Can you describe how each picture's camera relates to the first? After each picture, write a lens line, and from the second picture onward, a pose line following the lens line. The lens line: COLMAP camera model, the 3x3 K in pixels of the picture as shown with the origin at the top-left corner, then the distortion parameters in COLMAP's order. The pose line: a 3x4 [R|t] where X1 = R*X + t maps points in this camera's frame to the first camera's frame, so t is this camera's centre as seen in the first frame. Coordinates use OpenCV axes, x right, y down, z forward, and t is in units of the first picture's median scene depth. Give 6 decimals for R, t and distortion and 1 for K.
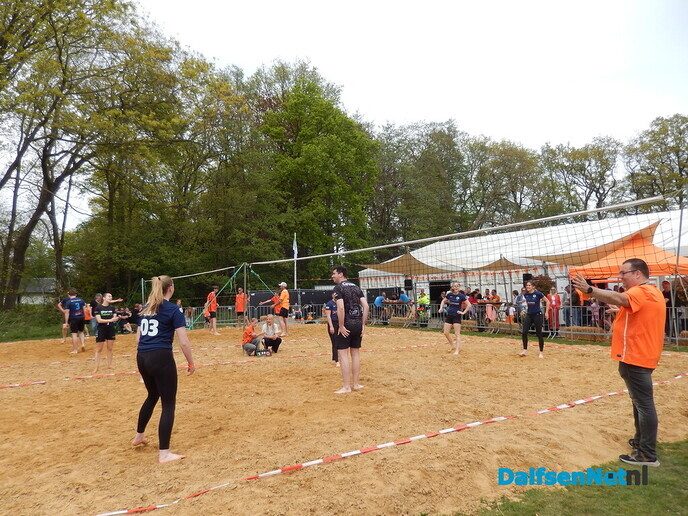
lens RADIAL K [[515.5, 0, 345.2], [0, 515.5, 263.7], [0, 0, 1]] dist [0.002357, 0.001520]
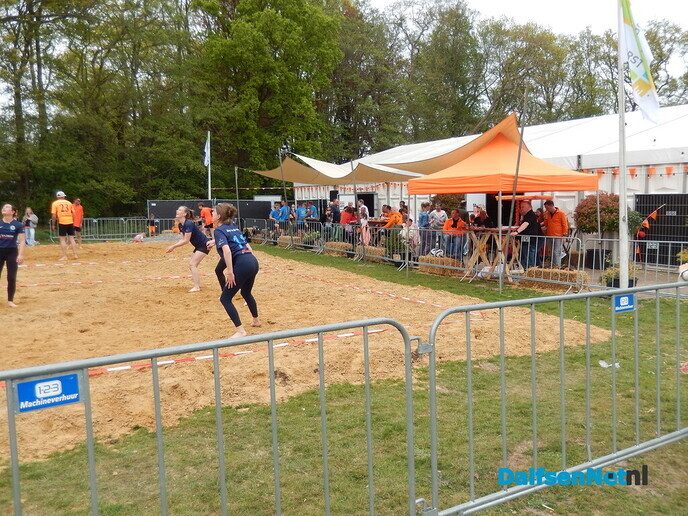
lens RADIAL K [[575.0, 0, 345.4], [0, 575.0, 260.8], [0, 0, 1]] dist [-0.029771, -0.008089]
pose [[0.997821, 0.025403, -0.060888, 0.163249], [-0.015765, 0.987969, 0.153844, 0.000262], [0.064063, -0.152549, 0.986217, 0.067164]]
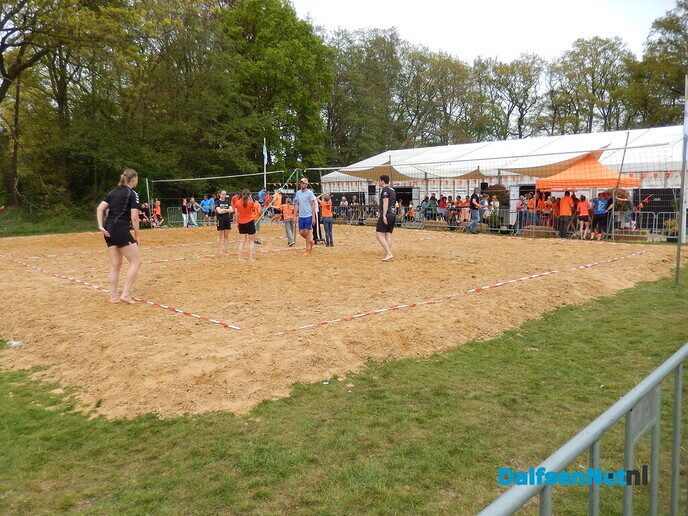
lens RADIAL K [[515.5, 0, 346.5], [0, 515.5, 252.4], [0, 0, 1]] dist [0.002357, 0.001520]
pose [[0.986328, 0.001984, 0.164784, -0.093570], [-0.028397, 0.987016, 0.158093, -0.000119], [-0.162331, -0.160611, 0.973577, -0.073978]]
